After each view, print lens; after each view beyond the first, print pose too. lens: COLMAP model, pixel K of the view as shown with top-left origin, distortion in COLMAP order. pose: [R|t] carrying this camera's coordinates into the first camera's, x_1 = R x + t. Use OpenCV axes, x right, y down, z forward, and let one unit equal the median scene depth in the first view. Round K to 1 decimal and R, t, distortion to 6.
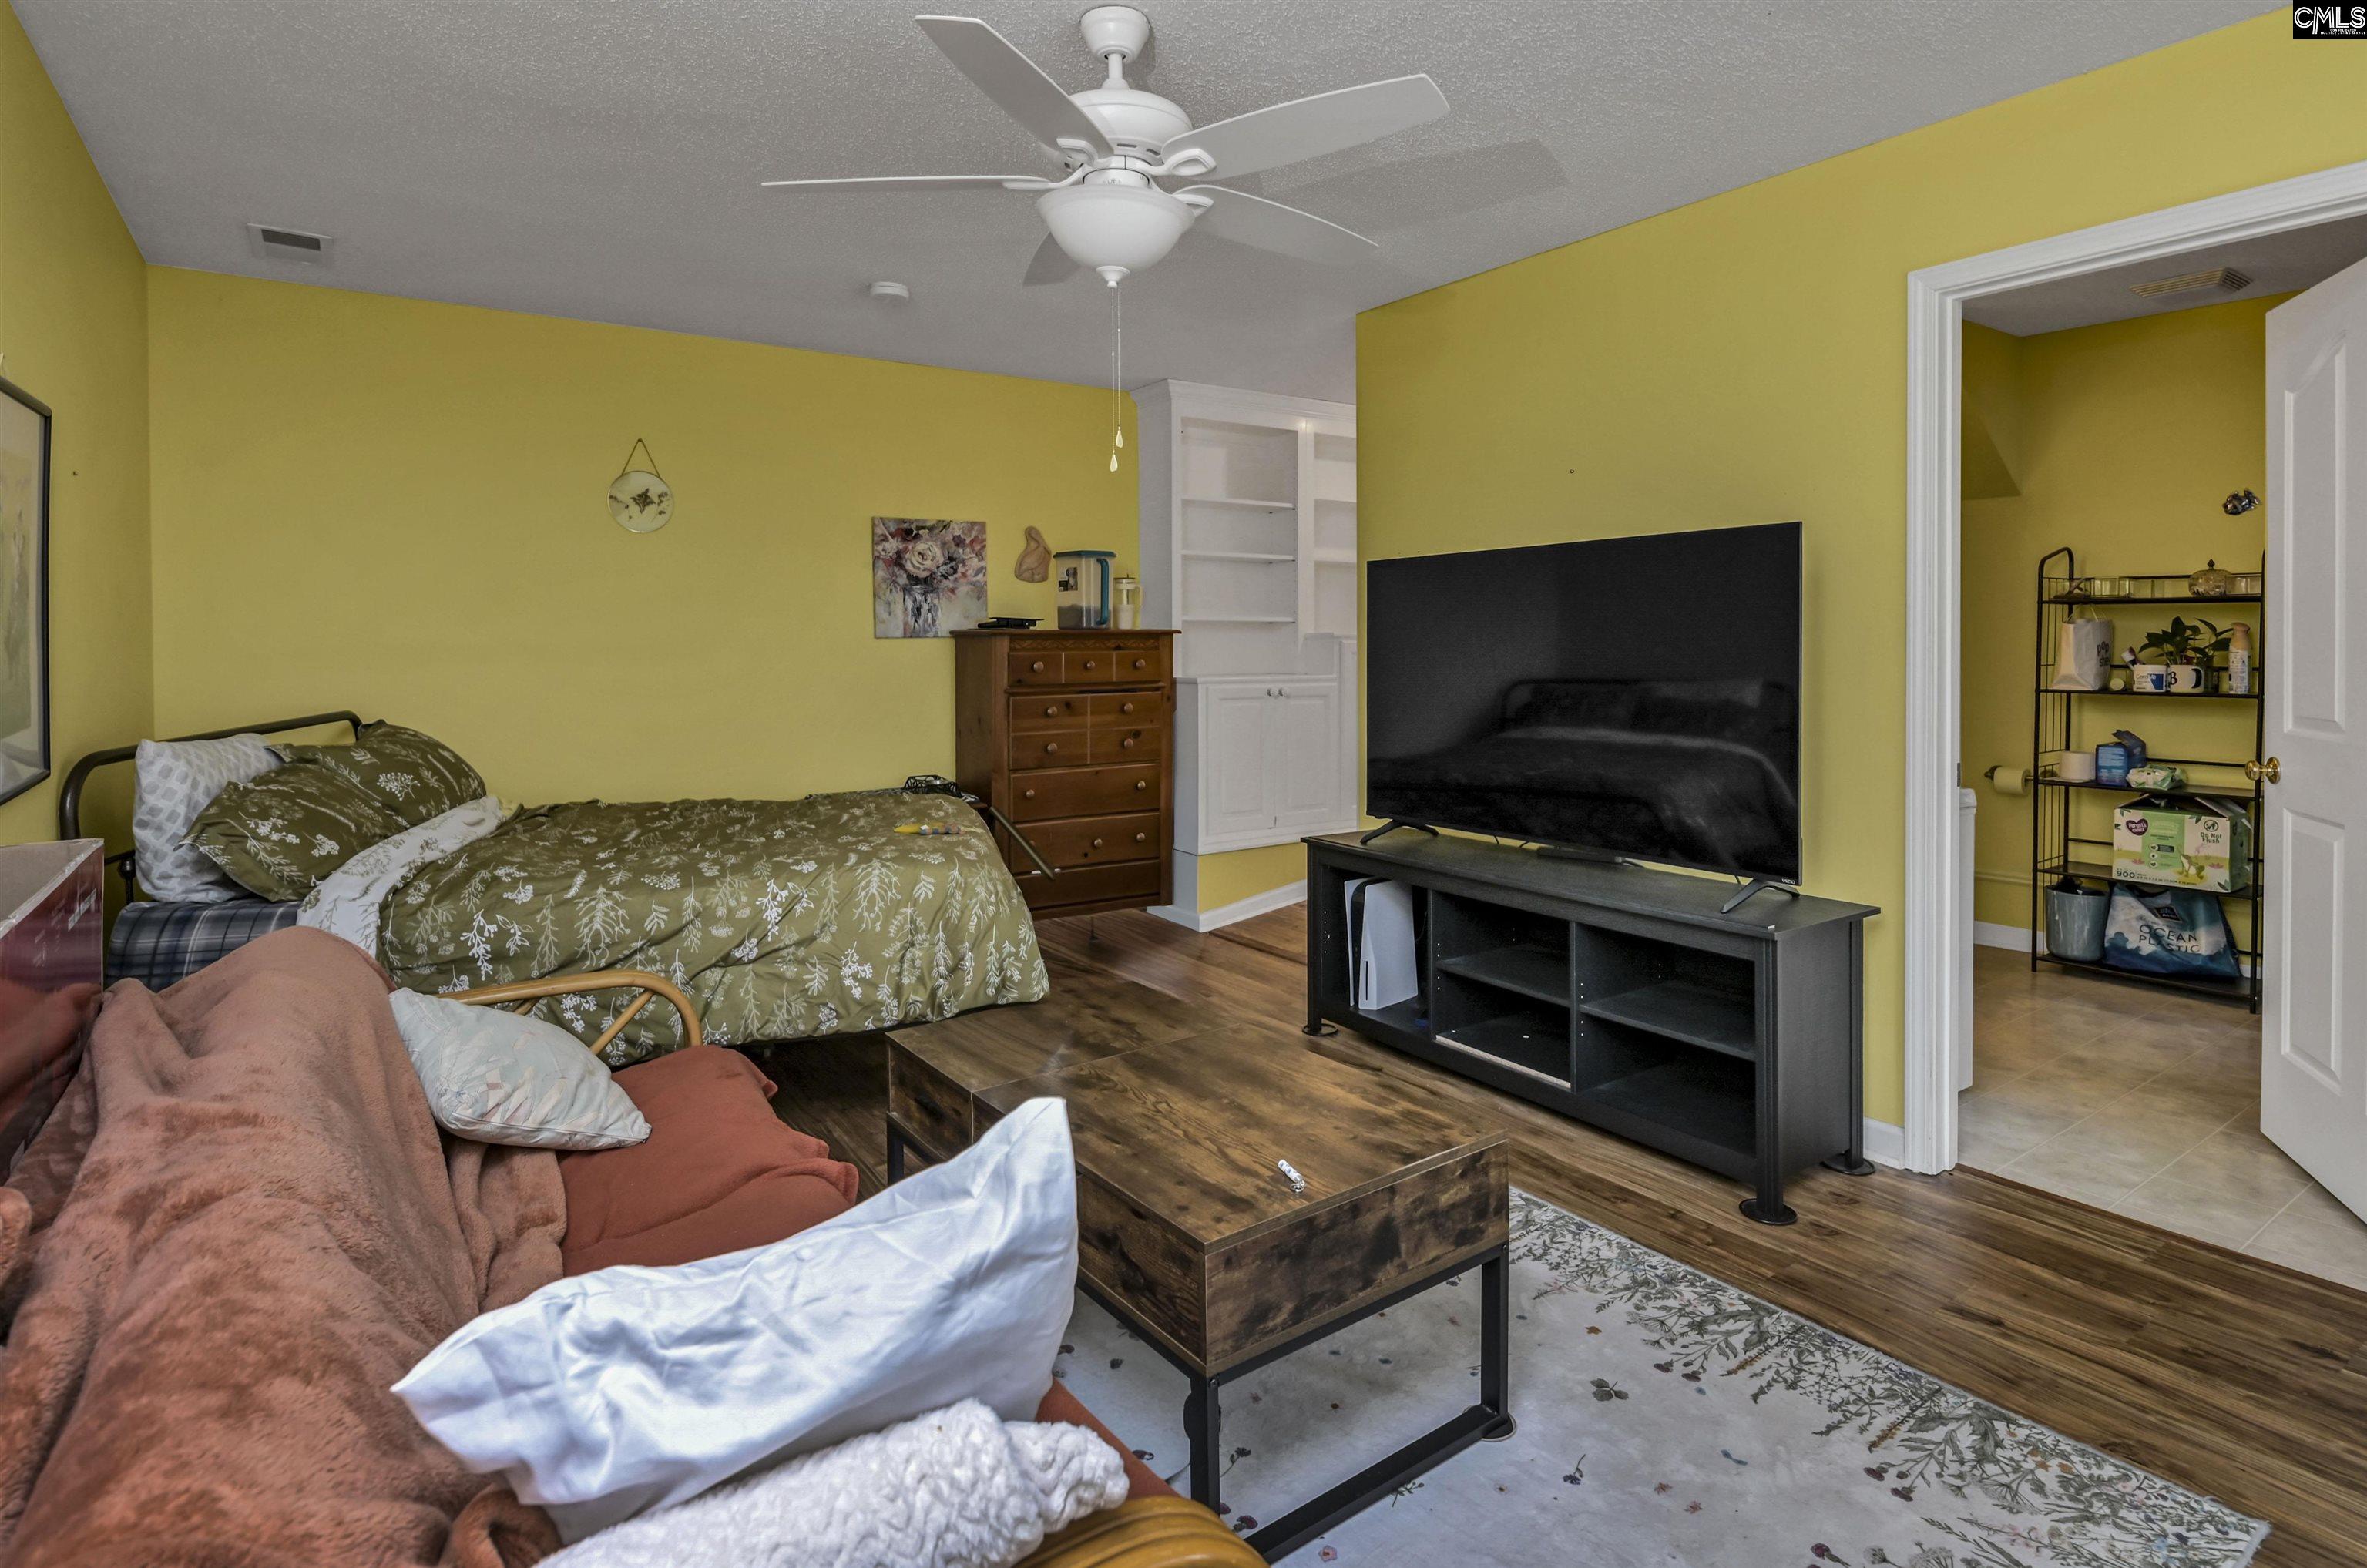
lens RADIAL K [[1180.0, 0, 1187.2], [0, 1180.0, 653.6], [0, 0, 1]] dist [0.000452, 0.000060]
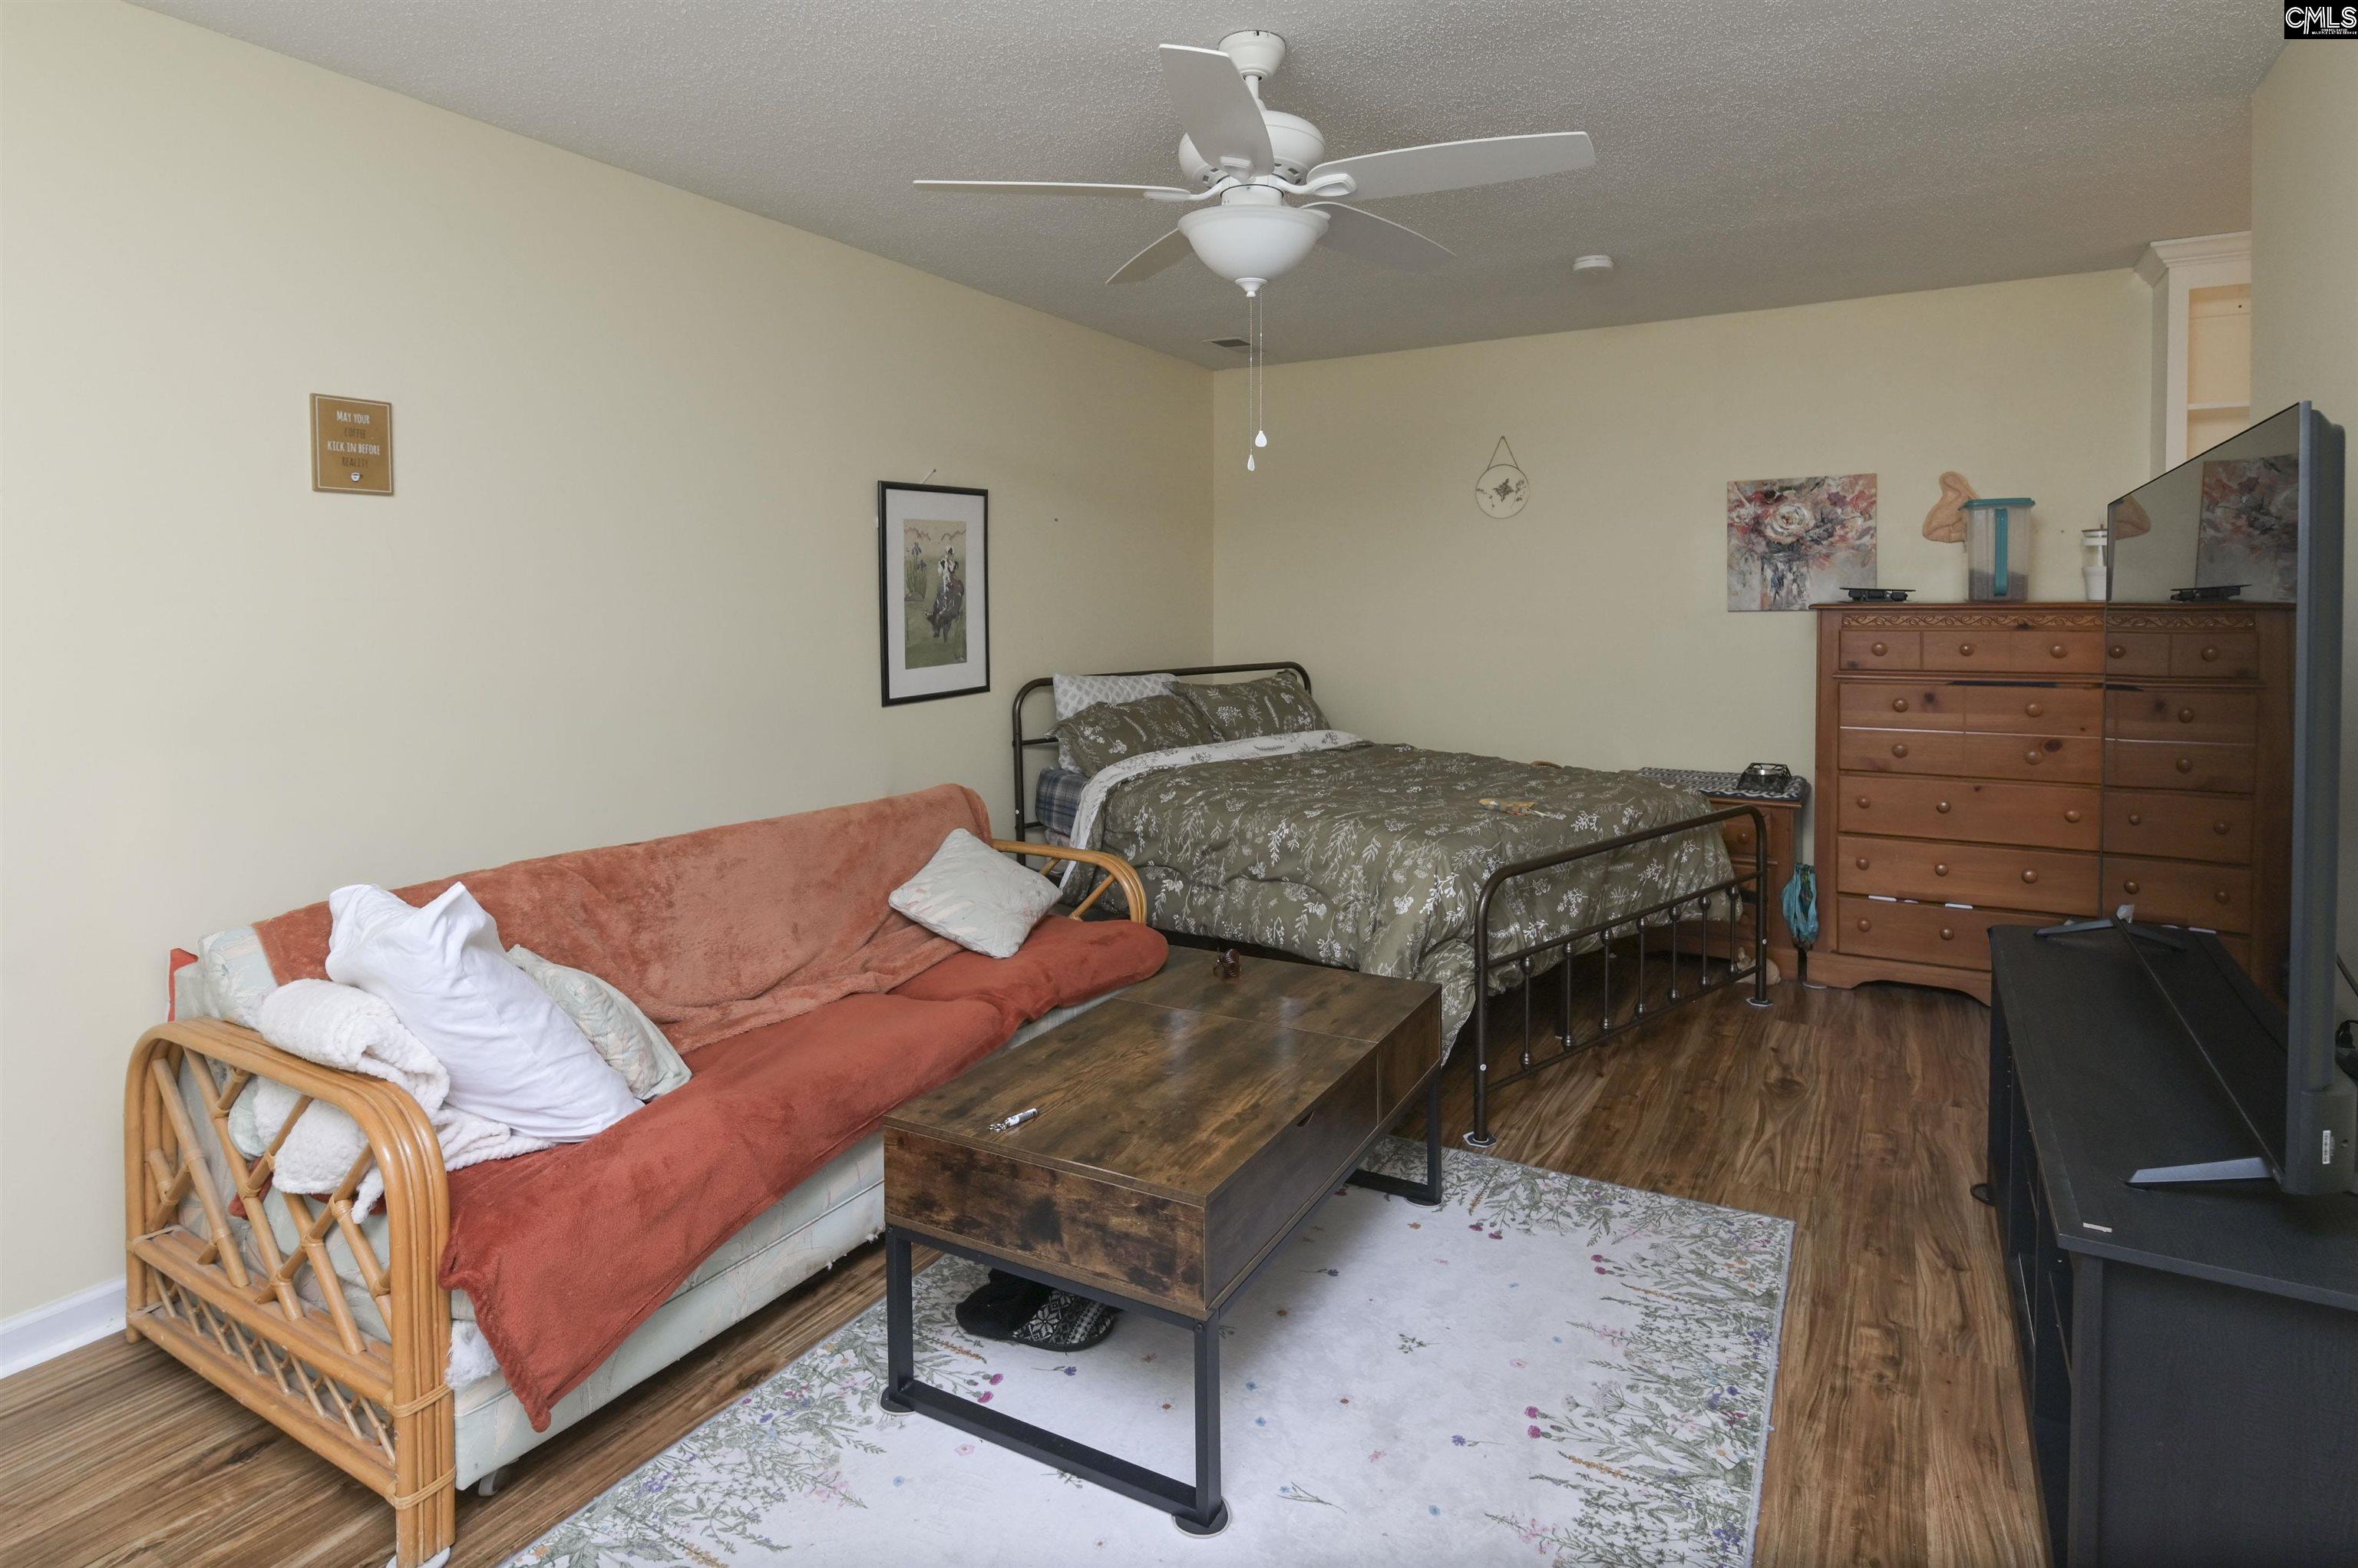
lens RADIAL K [[1205.0, 0, 1289.2], [0, 1205.0, 614.5], [0, 0, 1]] dist [-0.001191, -0.000754]
pose [[0.459319, 0.012387, -0.888185, 0.426667], [-0.008187, 0.999919, 0.009711, -0.016925], [0.888234, 0.002811, 0.459384, 0.248479]]
